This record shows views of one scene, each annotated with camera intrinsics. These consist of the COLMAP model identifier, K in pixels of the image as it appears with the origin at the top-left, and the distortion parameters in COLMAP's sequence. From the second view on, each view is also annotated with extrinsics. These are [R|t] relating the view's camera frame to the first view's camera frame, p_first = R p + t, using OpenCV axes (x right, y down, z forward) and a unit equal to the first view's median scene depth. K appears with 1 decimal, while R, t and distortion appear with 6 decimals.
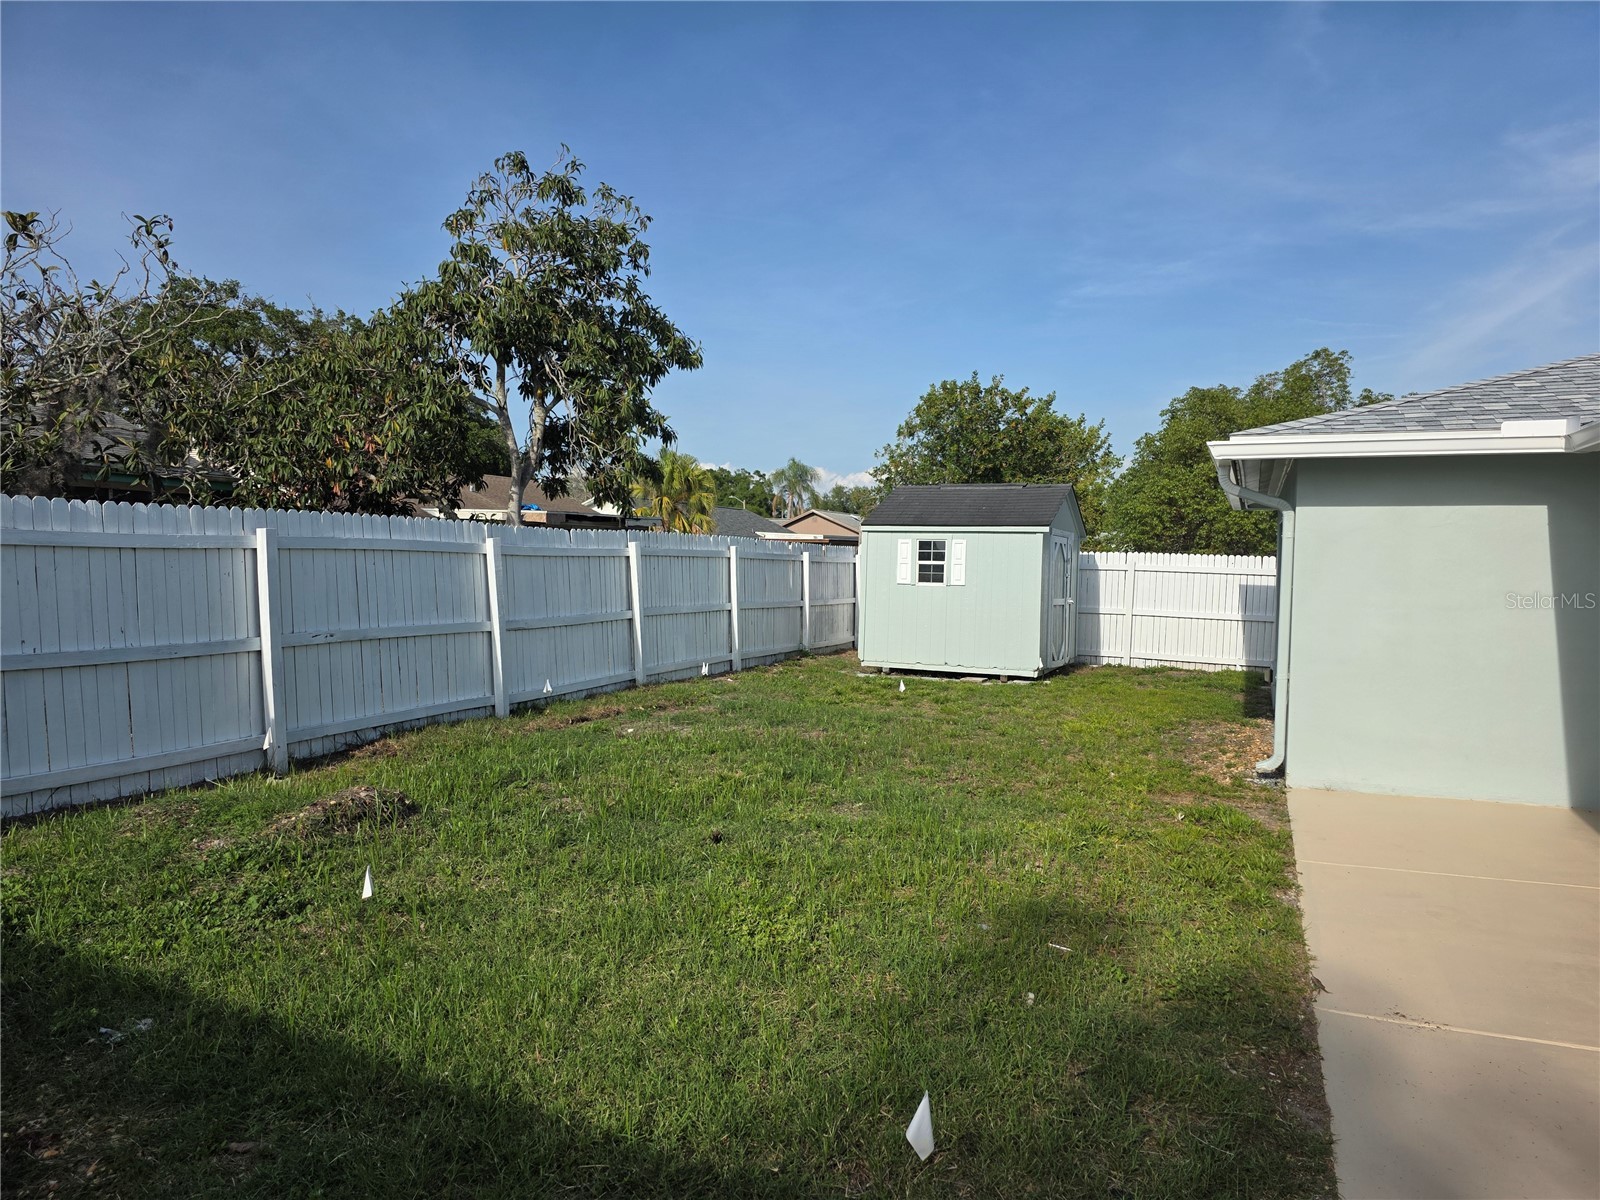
lens RADIAL K [[1076.1, 0, 800.6], [0, 1076.1, 604.0], [0, 0, 1]] dist [0.044983, -0.024503]
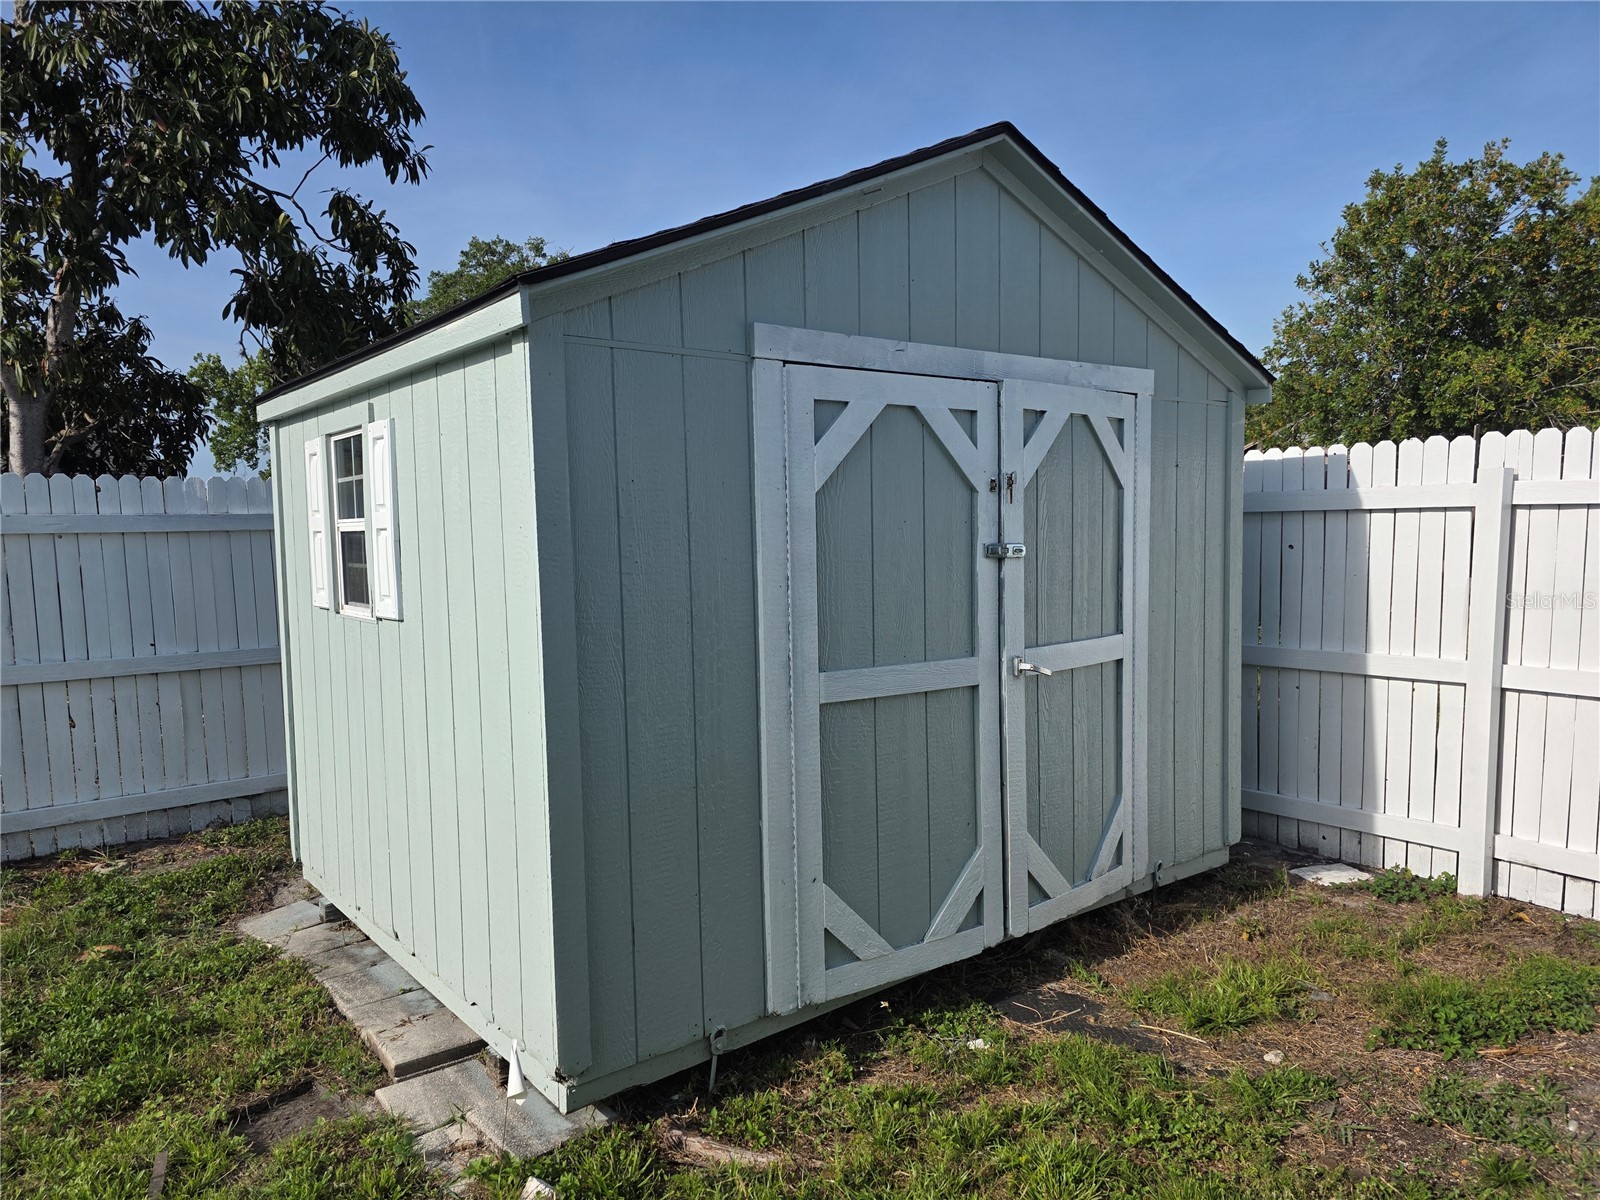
lens RADIAL K [[1076.1, 0, 802.9], [0, 1076.1, 605.1], [0, 0, 1]] dist [0.044983, -0.024503]
pose [[0.876096, -0.002080, -0.482133, 0.283346], [0.022733, 0.999057, 0.036998, -0.021802], [0.481601, -0.043374, 0.875317, 0.697125]]
